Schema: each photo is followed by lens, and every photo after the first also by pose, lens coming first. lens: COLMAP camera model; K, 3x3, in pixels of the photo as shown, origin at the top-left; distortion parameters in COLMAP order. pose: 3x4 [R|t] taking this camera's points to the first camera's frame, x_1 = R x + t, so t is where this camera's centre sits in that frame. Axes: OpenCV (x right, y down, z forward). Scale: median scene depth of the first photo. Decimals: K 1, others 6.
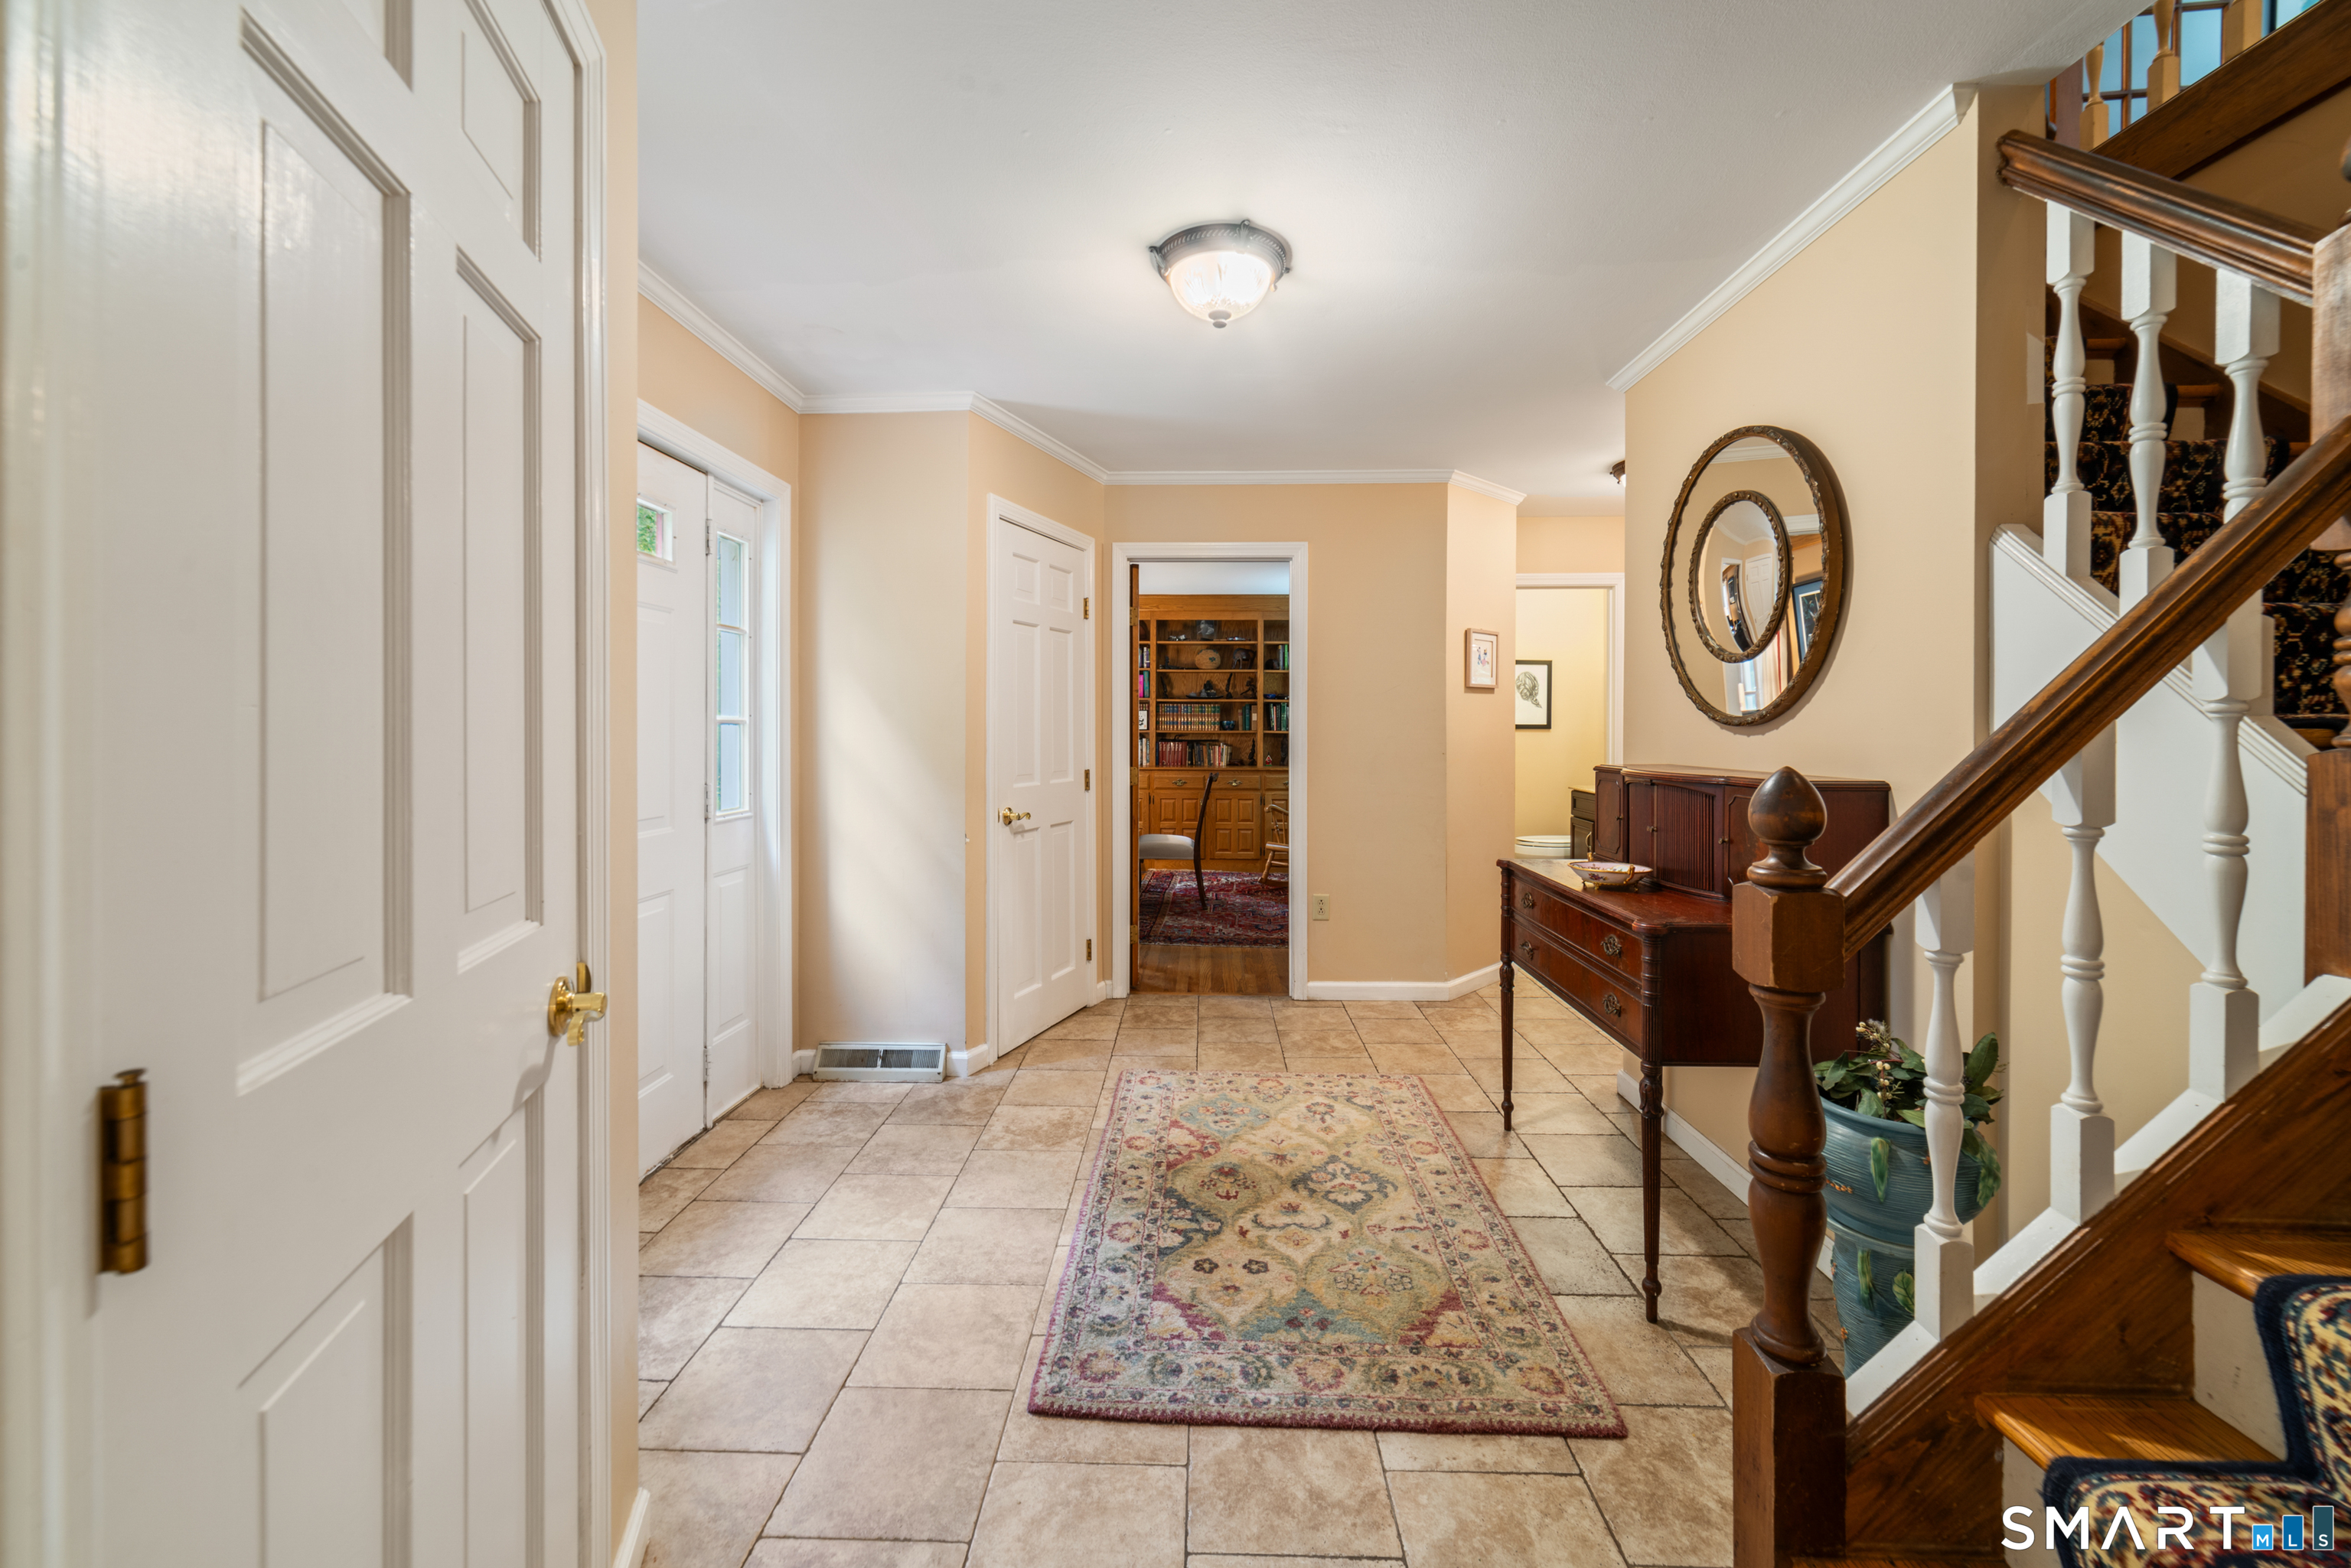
lens RADIAL K [[924.7, 0, 1181.0], [0, 924.7, 749.0], [0, 0, 1]] dist [-0.002899, 0.000333]
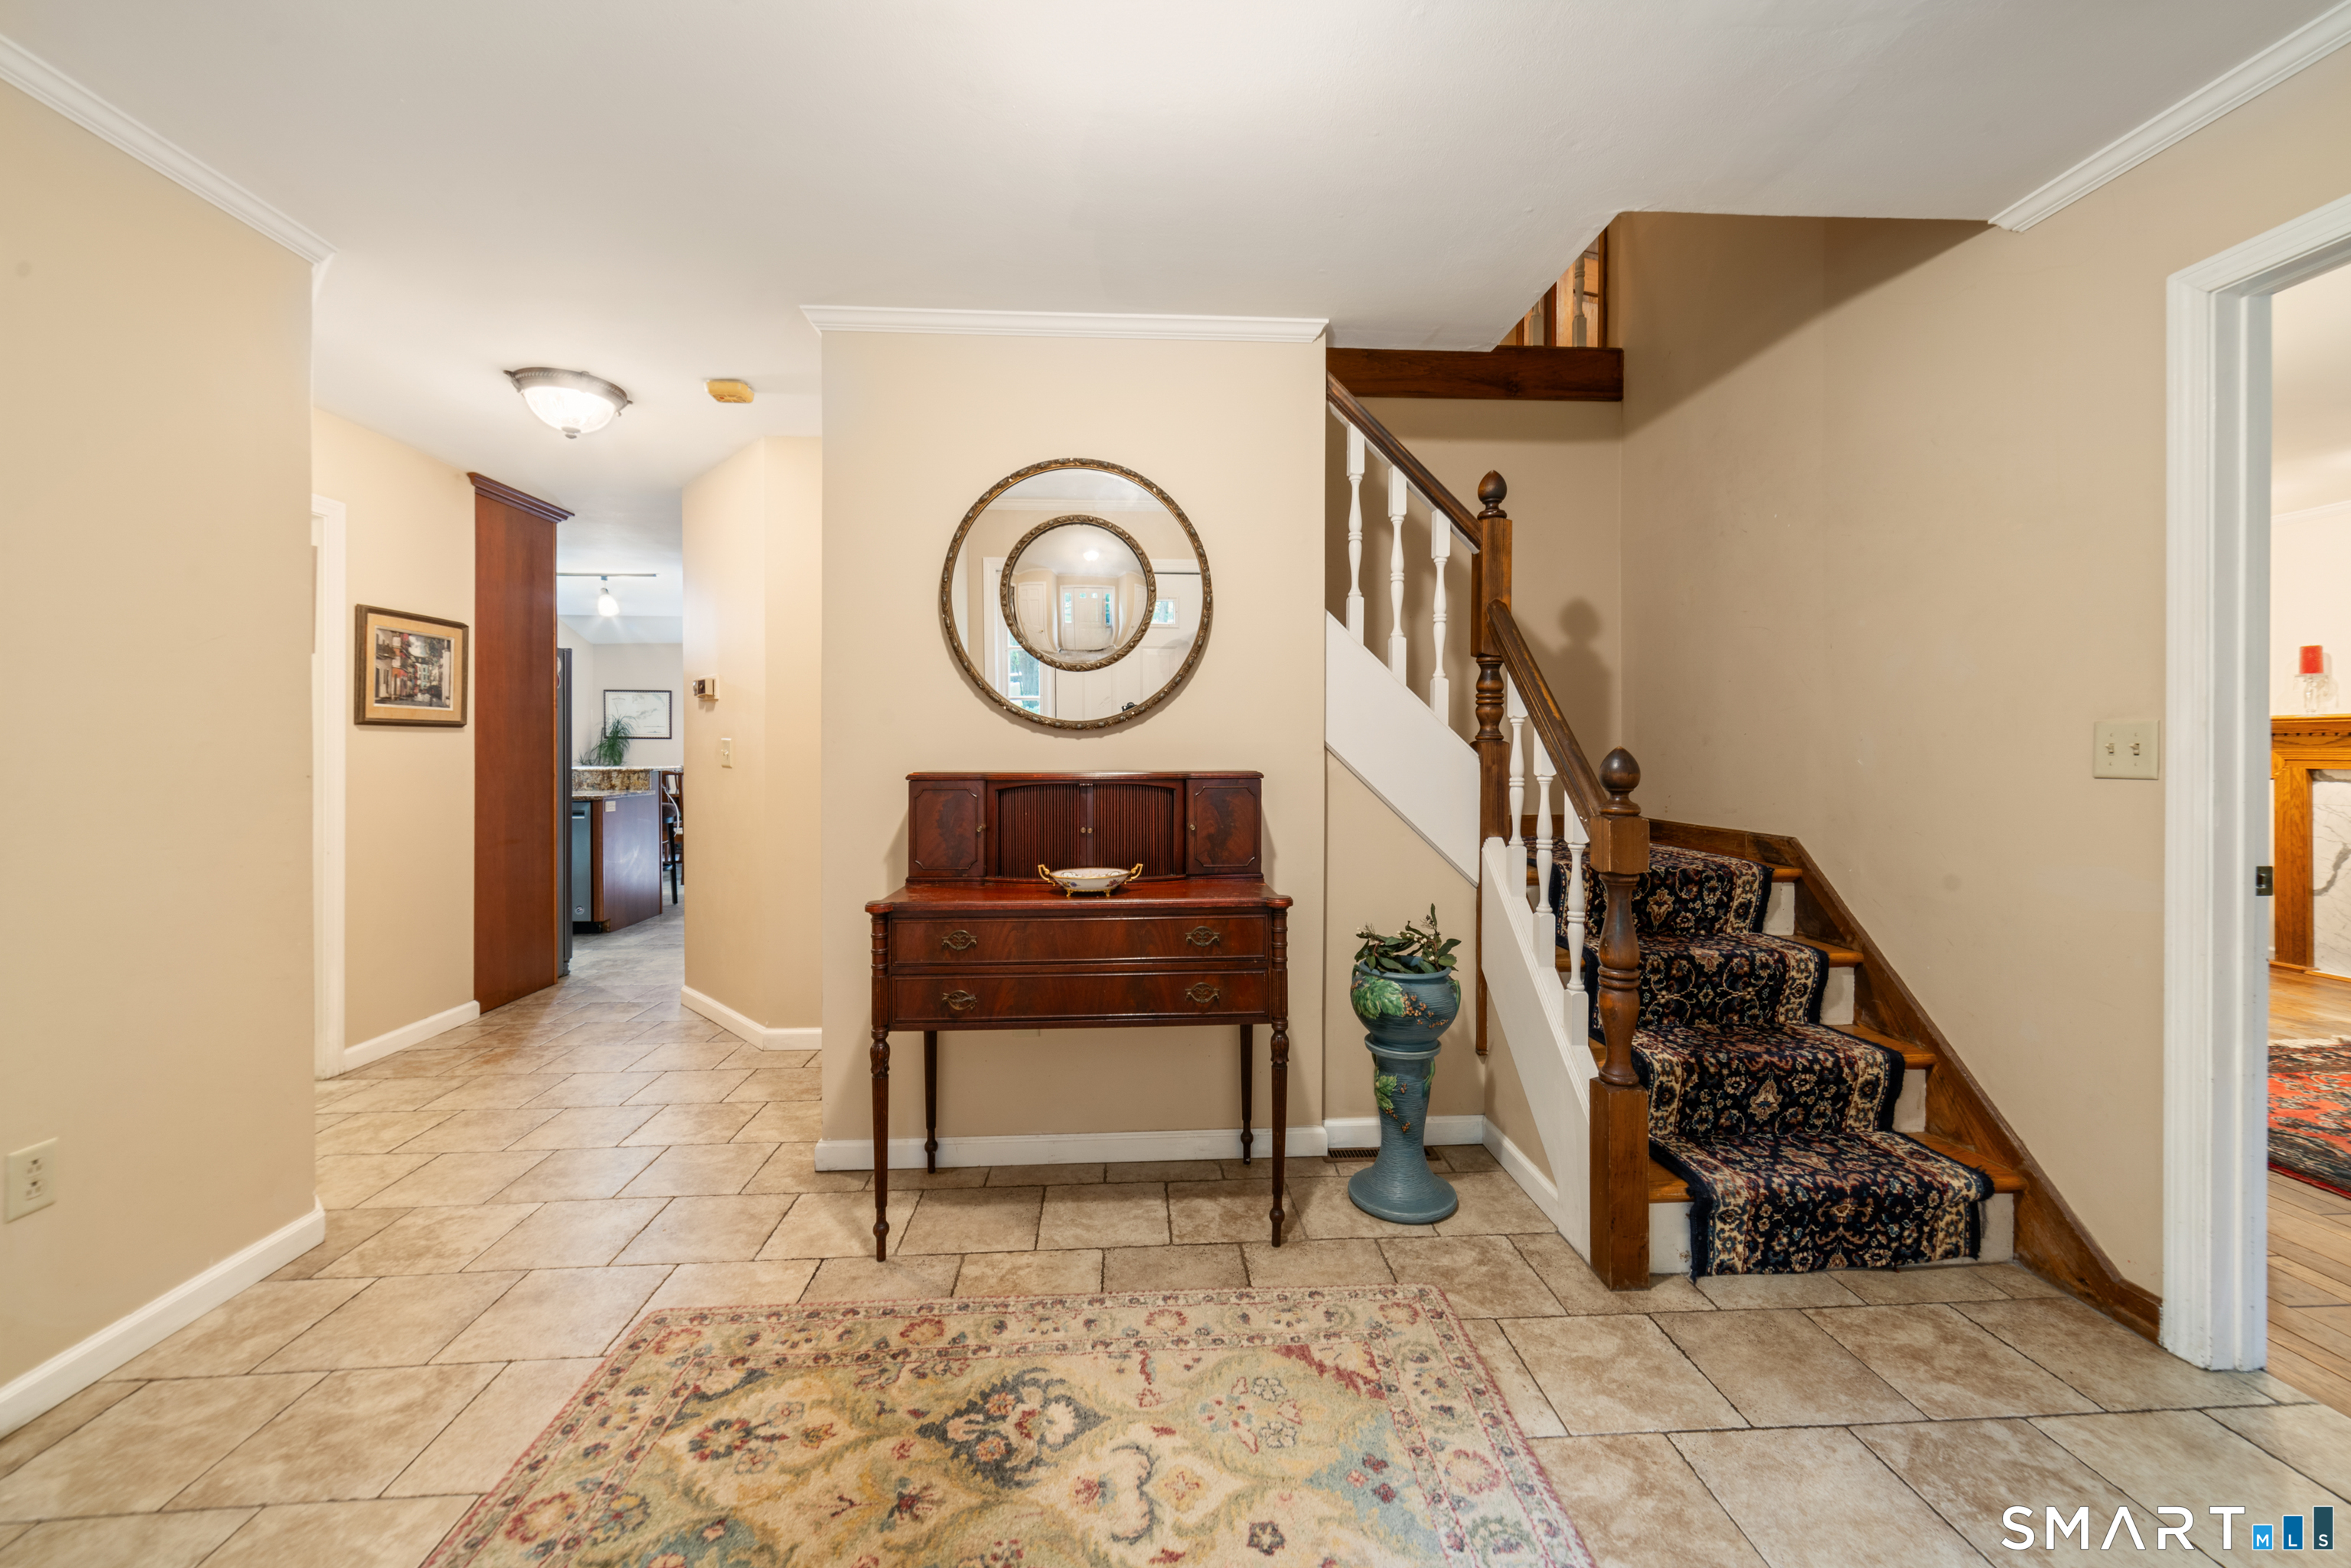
lens RADIAL K [[924.7, 0, 1181.0], [0, 924.7, 749.0], [0, 0, 1]] dist [-0.002899, 0.000333]
pose [[-0.097152, 0.009421, 0.995225, -0.529379], [0.023387, 0.999701, -0.007181, 0.015445], [-0.994995, 0.022578, -0.097343, 1.055115]]
